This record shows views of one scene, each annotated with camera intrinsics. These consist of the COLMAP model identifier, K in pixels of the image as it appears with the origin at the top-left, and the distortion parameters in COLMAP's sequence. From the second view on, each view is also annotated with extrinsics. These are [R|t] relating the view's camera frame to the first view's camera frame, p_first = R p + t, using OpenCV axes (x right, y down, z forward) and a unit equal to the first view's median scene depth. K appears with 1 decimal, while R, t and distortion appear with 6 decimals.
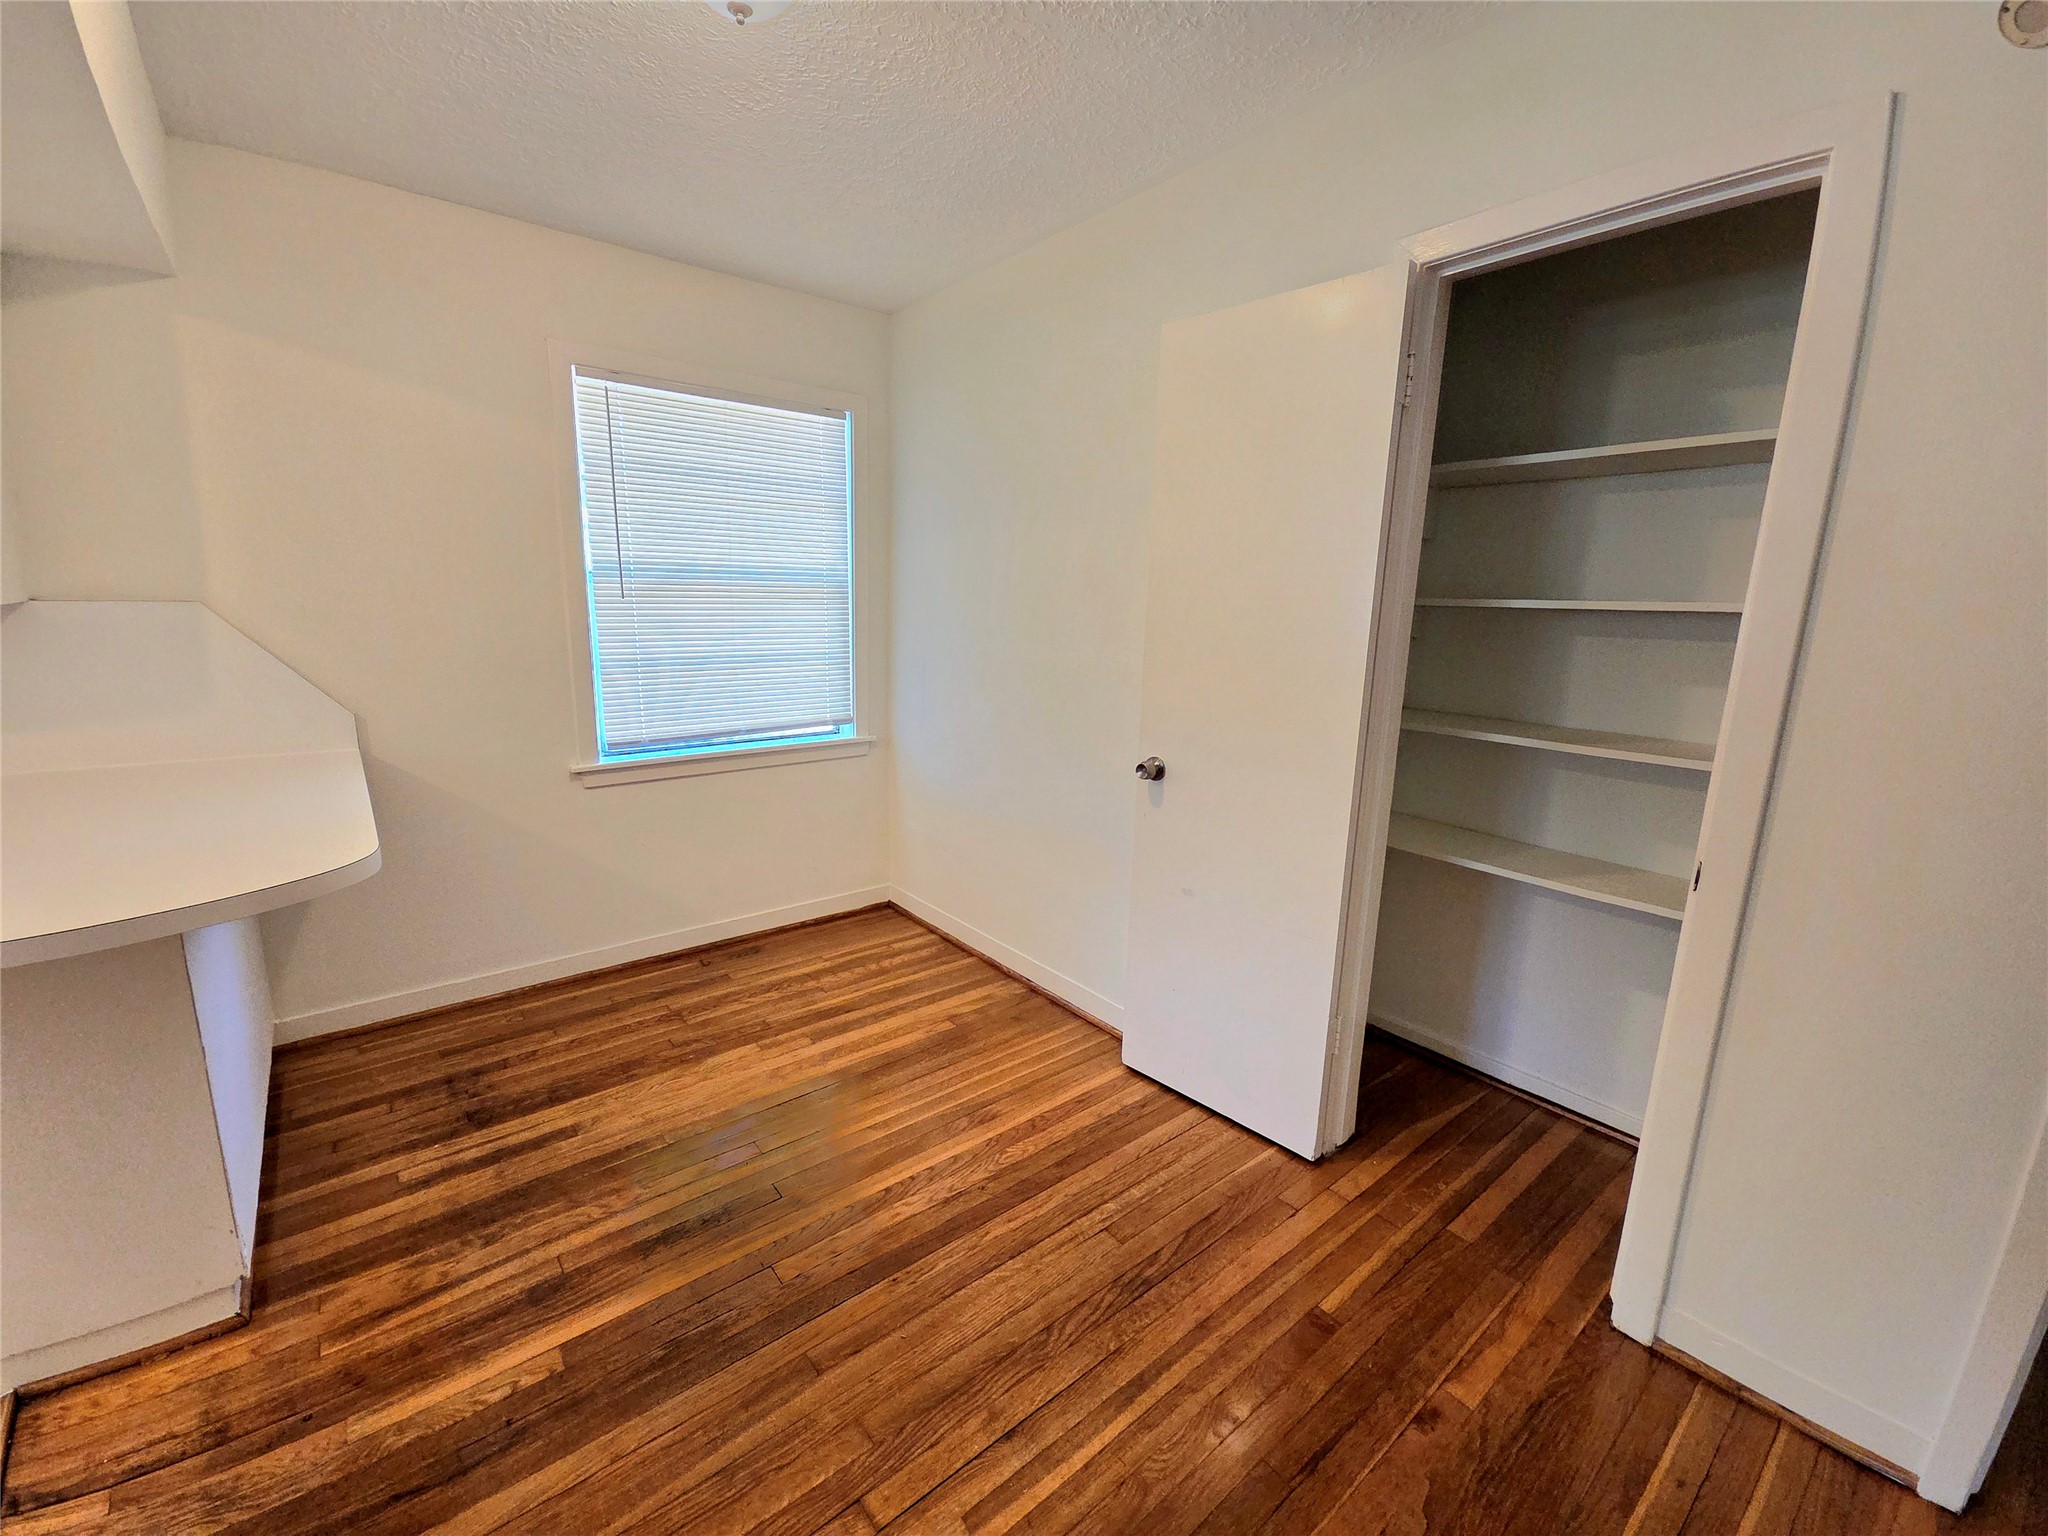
lens RADIAL K [[834.0, 0, 1016.5], [0, 834.0, 767.4], [0, 0, 1]] dist [0.010096, -0.005680]
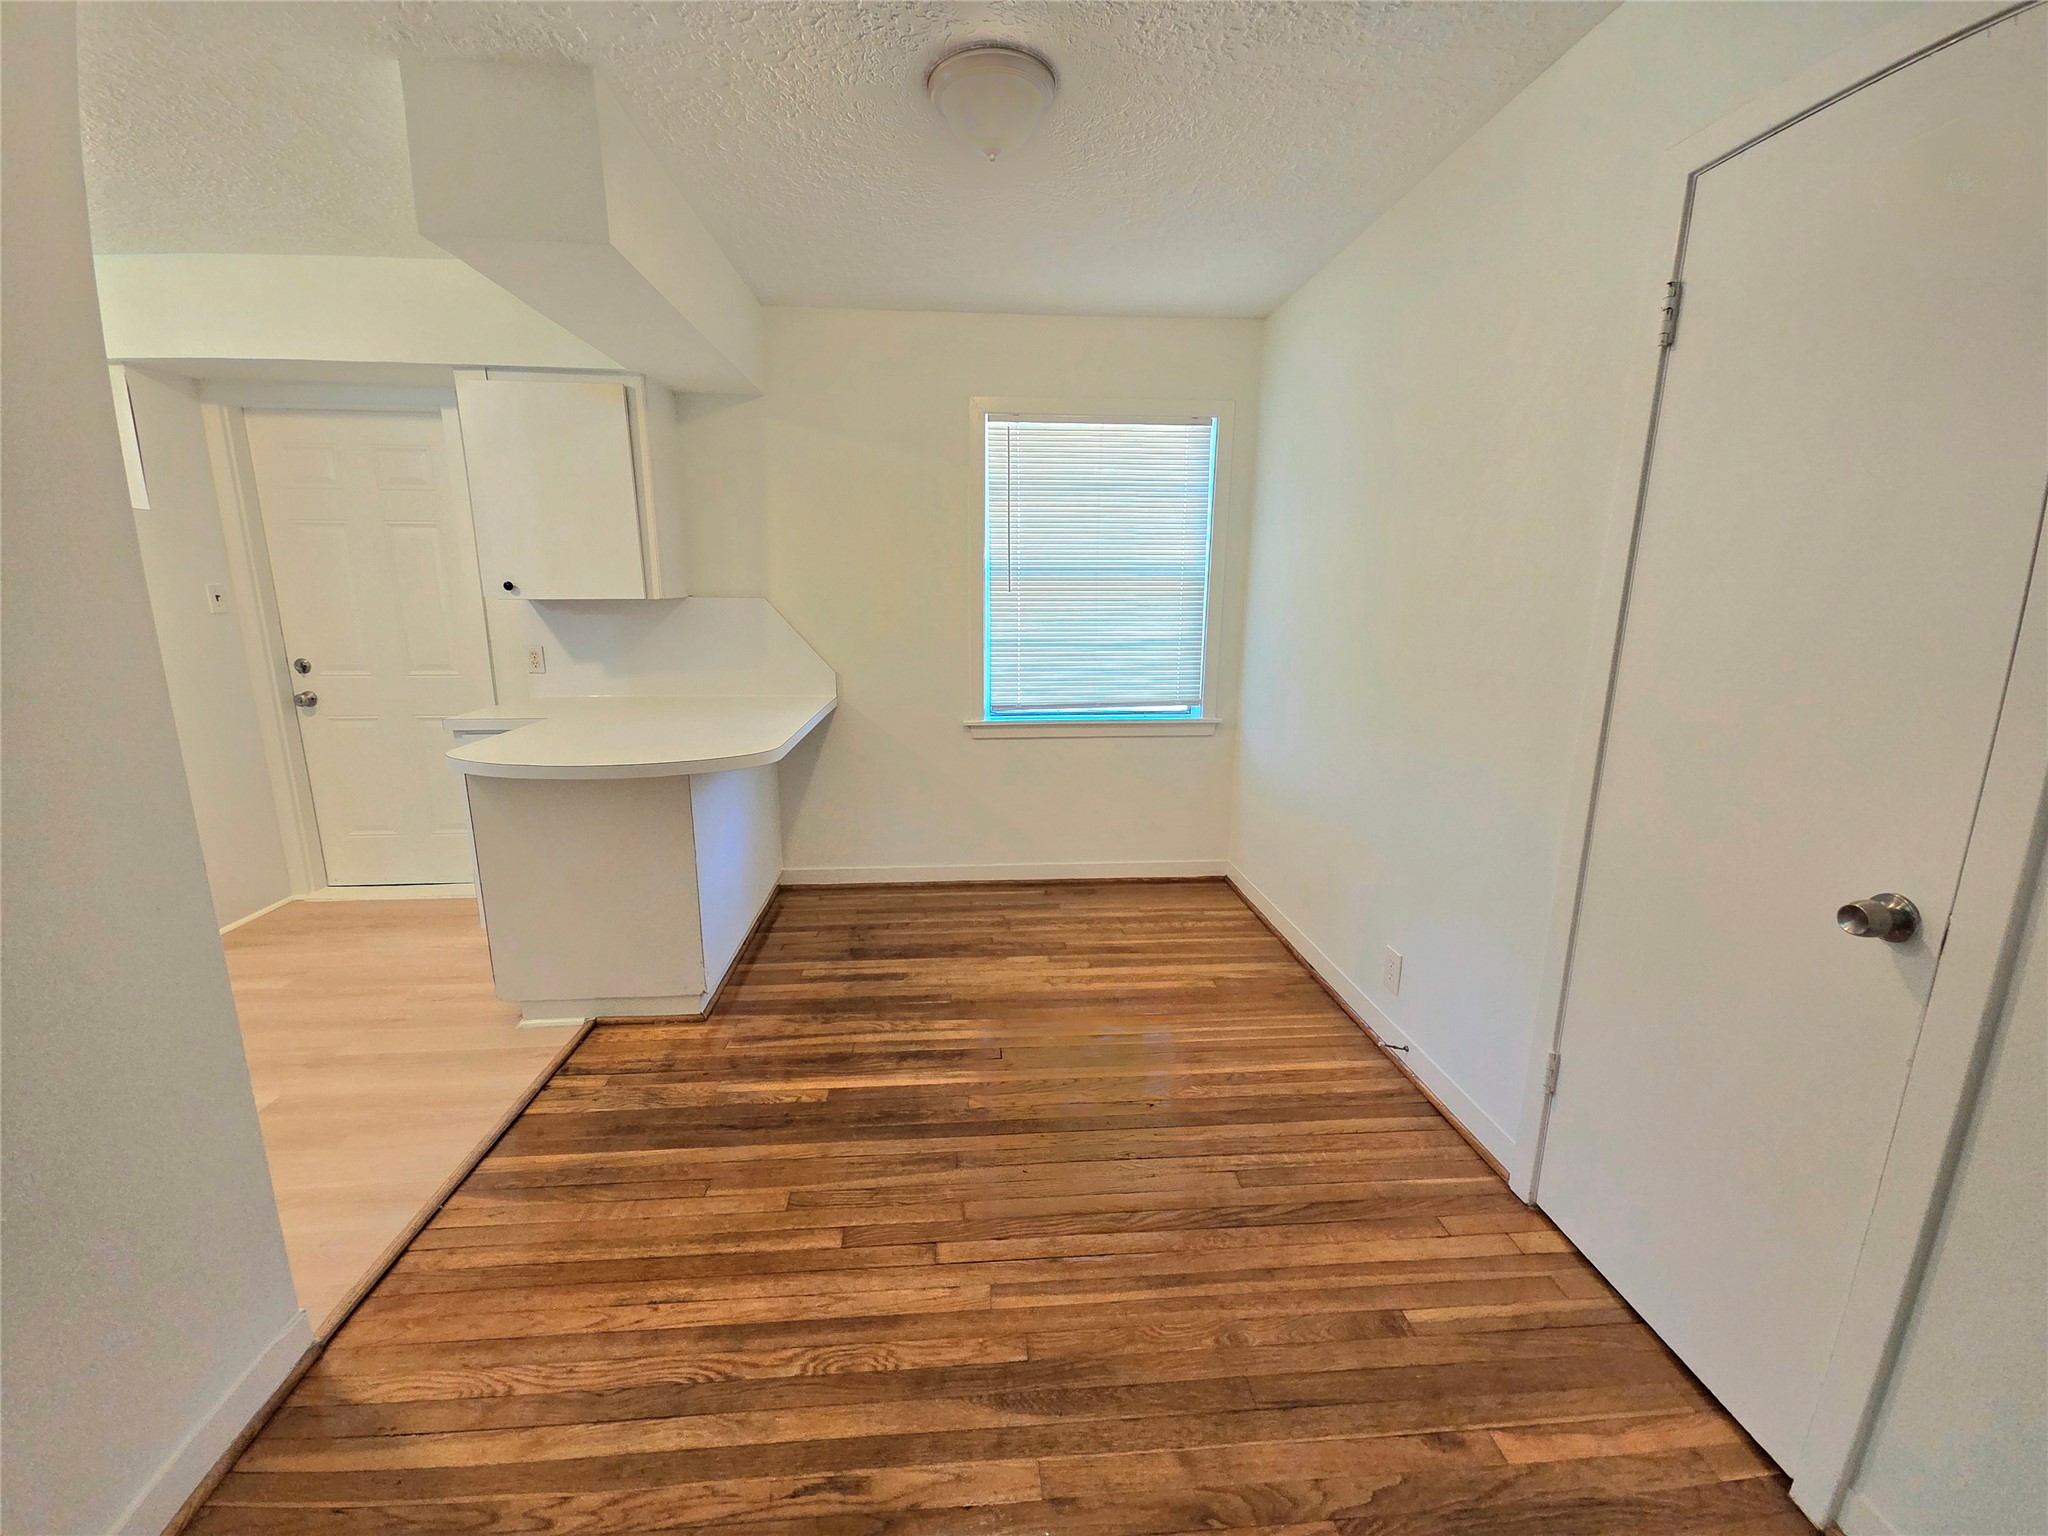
lens RADIAL K [[834.0, 0, 1016.5], [0, 834.0, 767.4], [0, 0, 1]] dist [0.010096, -0.005680]
pose [[0.824022, 0.100462, -0.557580, 0.345050], [-0.098478, 0.994570, 0.033660, 0.023932], [0.557933, 0.027173, 0.829441, -0.047286]]
